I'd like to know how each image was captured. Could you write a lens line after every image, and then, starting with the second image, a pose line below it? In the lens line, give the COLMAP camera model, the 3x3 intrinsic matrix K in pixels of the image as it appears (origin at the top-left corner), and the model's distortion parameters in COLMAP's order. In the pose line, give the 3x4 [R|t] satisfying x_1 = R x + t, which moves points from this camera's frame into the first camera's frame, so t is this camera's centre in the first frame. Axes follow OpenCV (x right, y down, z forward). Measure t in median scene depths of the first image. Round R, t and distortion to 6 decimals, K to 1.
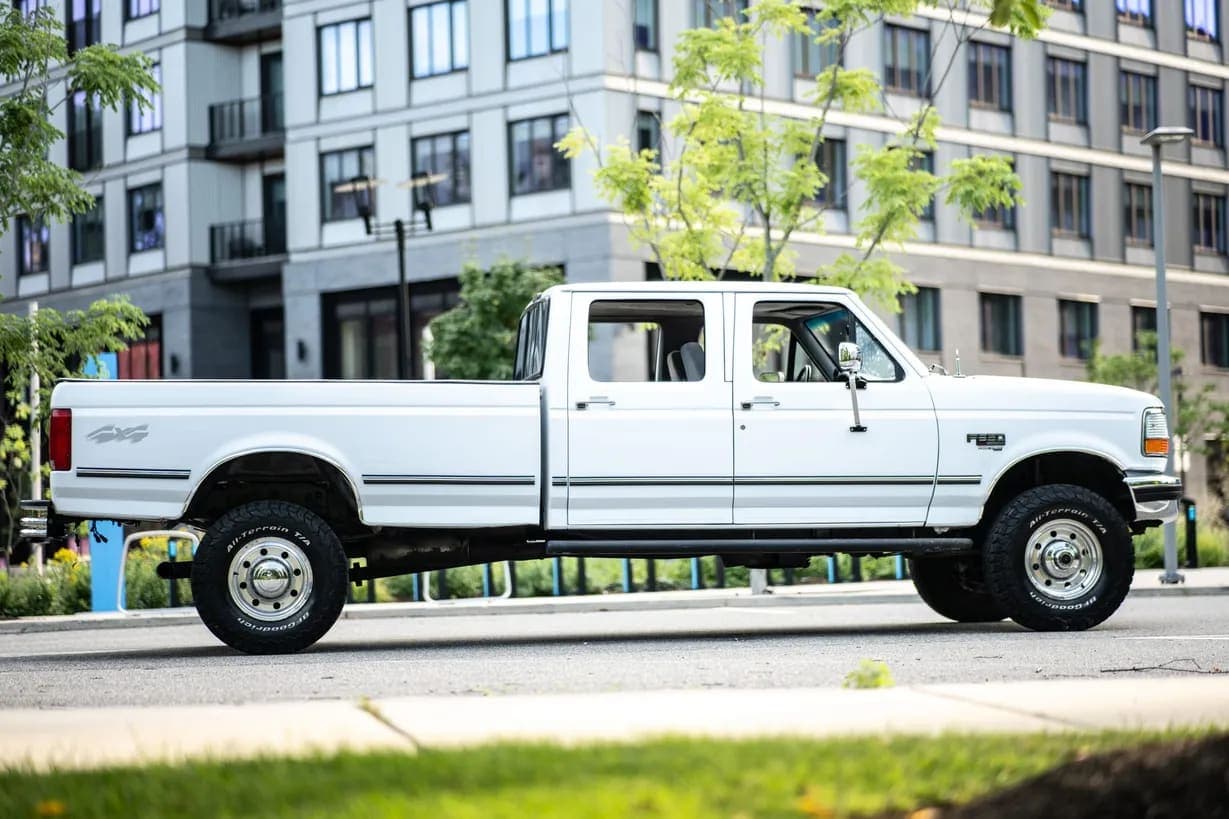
lens RADIAL K [[3049.1, 0, 616.3], [0, 3049.1, 410.1], [0, 0, 1]] dist [0.006202, 0.204729]
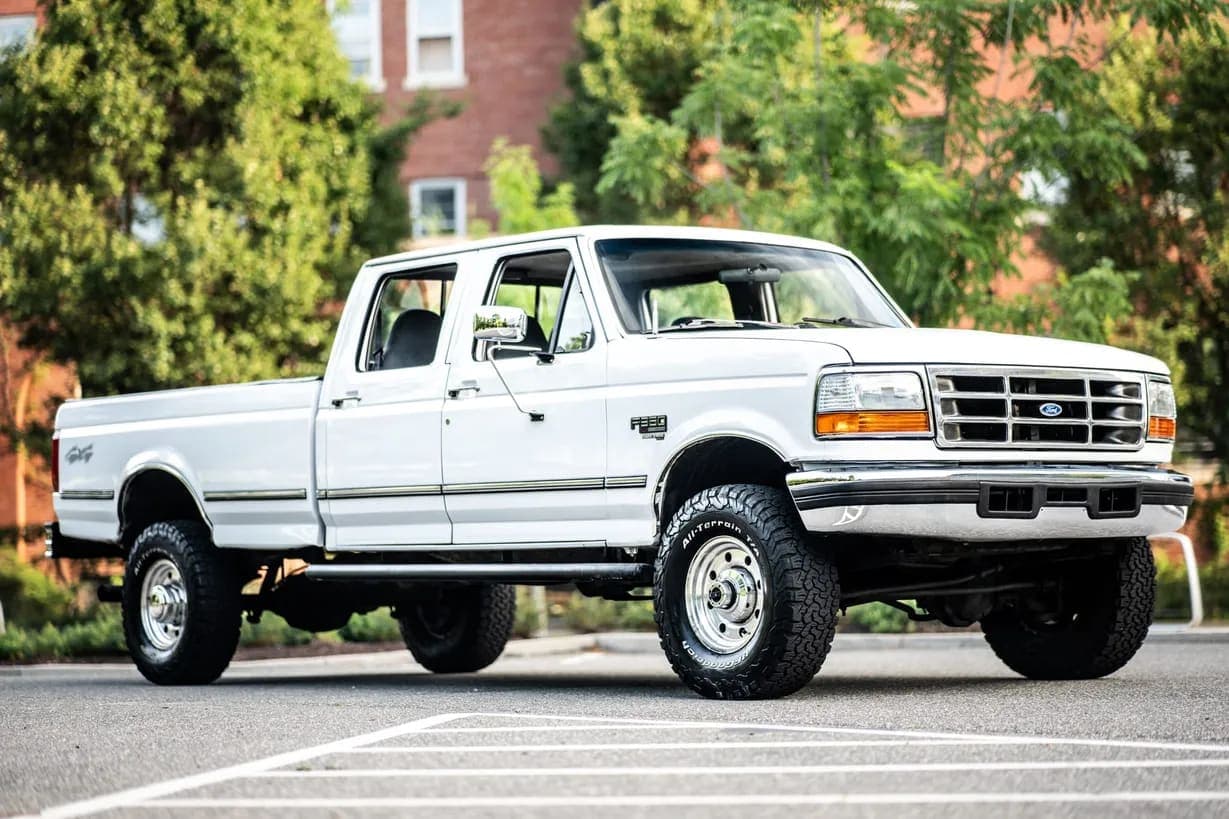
lens RADIAL K [[2953.0, 0, 614.4], [0, 2953.0, 410.9], [0, 0, 1]] dist [0.001022, -0.156109]
pose [[0.494413, -0.040564, -0.868280, 0.719778], [0.043897, 0.998801, -0.021666, 0.021149], [0.868118, -0.027403, 0.495601, 0.654711]]
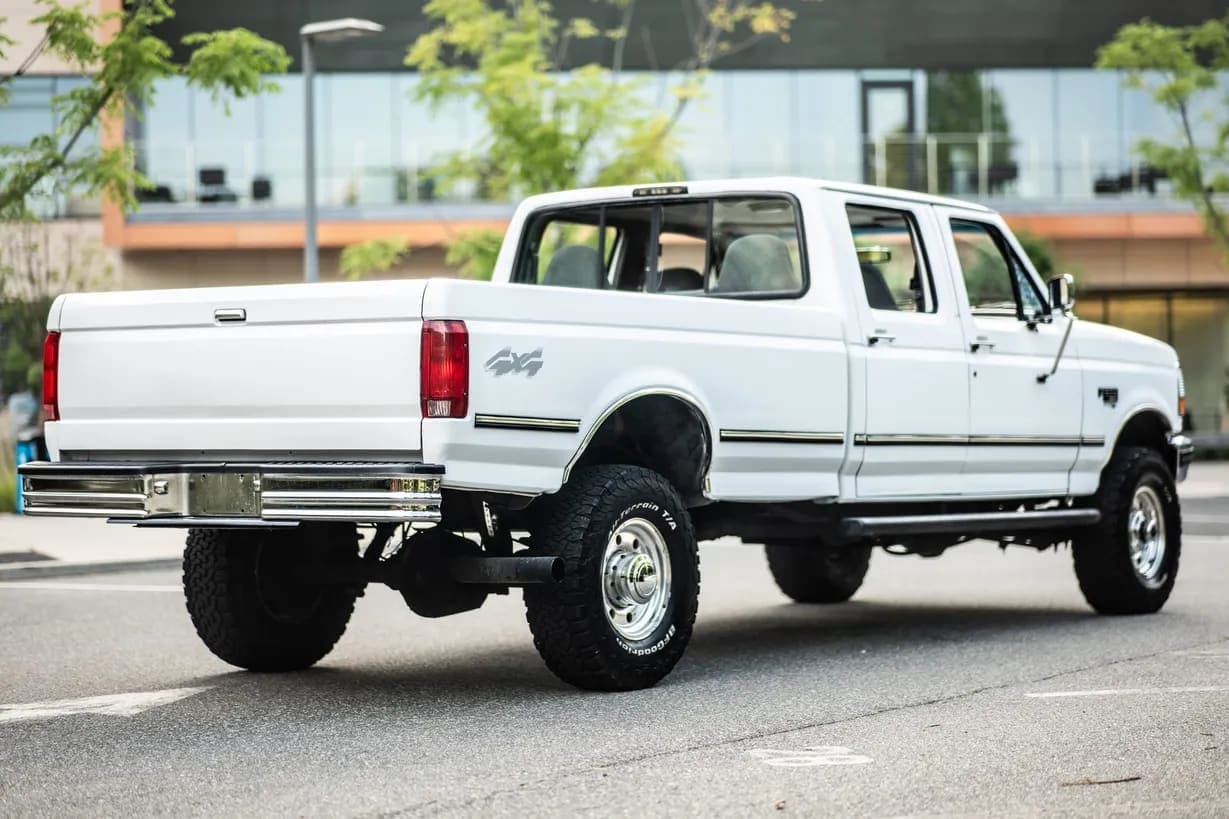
lens RADIAL K [[2953.0, 0, 614.4], [0, 2953.0, 410.9], [0, 0, 1]] dist [0.001022, -0.156109]
pose [[0.684329, 0.015181, 0.729015, -0.586333], [-0.028928, 0.999561, 0.006340, 0.013039], [-0.728599, -0.025427, 0.684468, 0.532554]]
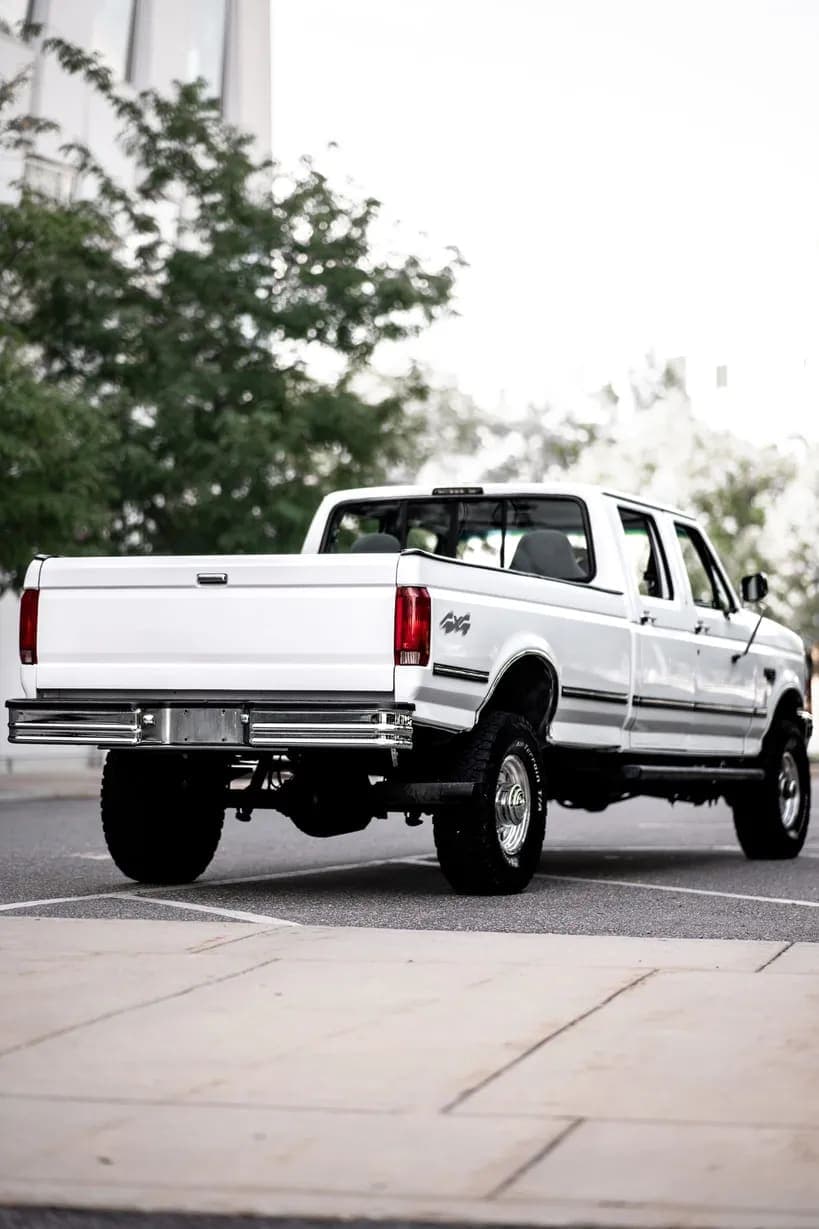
lens RADIAL K [[2994.8, 0, 409.2], [0, 2994.8, 614.6], [0, 0, 1]] dist [0.012978, -0.158974]
pose [[0.525266, 0.060562, 0.848780, -0.812887], [-0.051382, 0.997901, -0.039404, 0.036007], [-0.849386, -0.022914, 0.527275, 0.570590]]
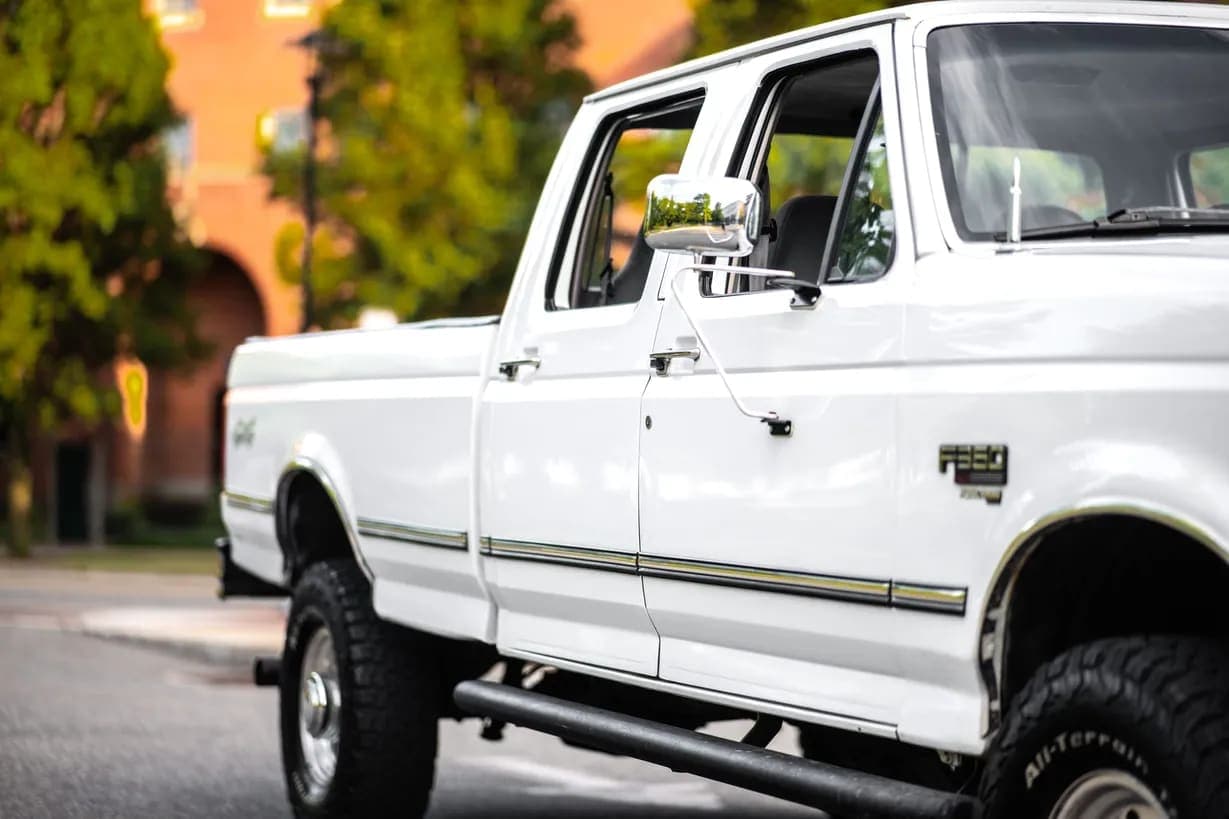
lens RADIAL K [[2953.0, 0, 614.4], [0, 2953.0, 410.9], [0, 0, 1]] dist [0.001022, -0.156109]
pose [[0.222927, -0.001426, -0.974834, 0.389298], [0.019169, 0.999812, 0.002921, 0.003086], [0.974647, -0.019338, 0.222913, 0.908916]]
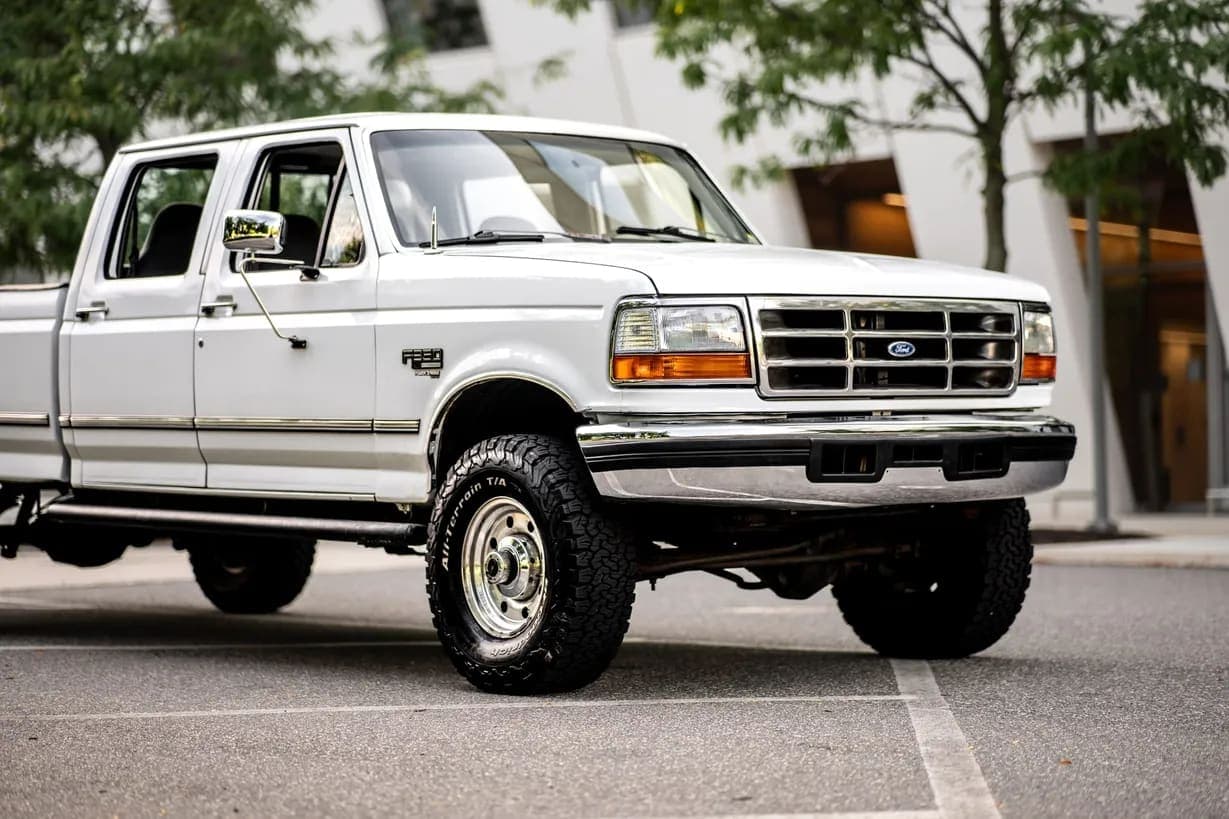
lens RADIAL K [[2994.8, 0, 612.3], [0, 2994.8, 409.3], [0, 0, 1]] dist [0.012978, -0.158974]
pose [[0.509584, 0.010236, -0.860360, 0.643838], [0.033396, 0.998940, 0.031665, 0.002251], [0.859773, -0.044869, 0.508702, 0.739135]]
